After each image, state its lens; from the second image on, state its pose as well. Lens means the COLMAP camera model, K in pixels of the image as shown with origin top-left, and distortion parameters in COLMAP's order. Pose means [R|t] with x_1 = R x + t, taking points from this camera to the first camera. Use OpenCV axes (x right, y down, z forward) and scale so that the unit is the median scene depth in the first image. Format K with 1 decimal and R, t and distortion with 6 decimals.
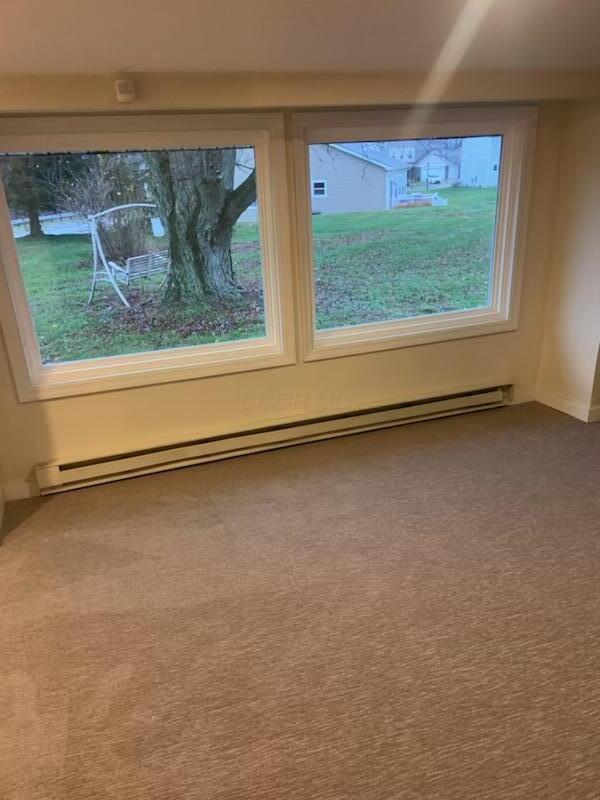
lens RADIAL K [[601.0, 0, 300.0], [0, 601.0, 400.0], [0, 0, 1]] dist [0.105500, -0.125717]
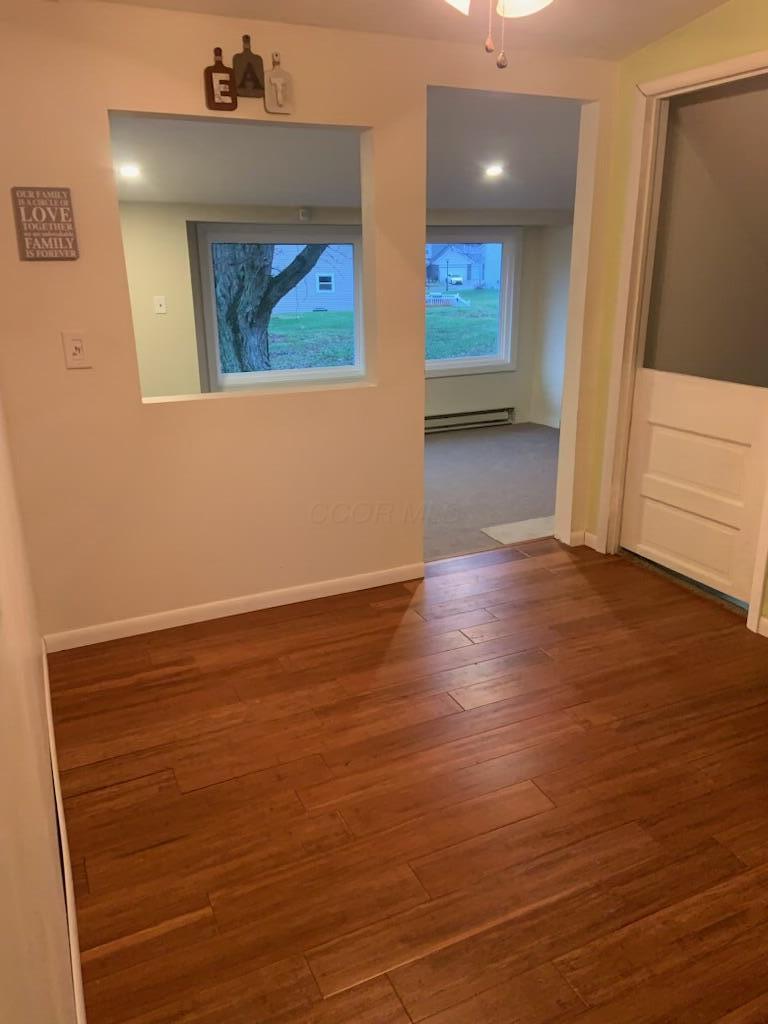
lens RADIAL K [[769.3, 0, 384.0], [0, 769.3, 512.0], [0, 0, 1]] dist [0.105500, -0.125717]
pose [[0.992401, 0.001373, 0.123036, -0.079836], [0.005003, 0.998660, -0.051503, 0.130932], [-0.122942, 0.051728, 0.991065, -0.330912]]
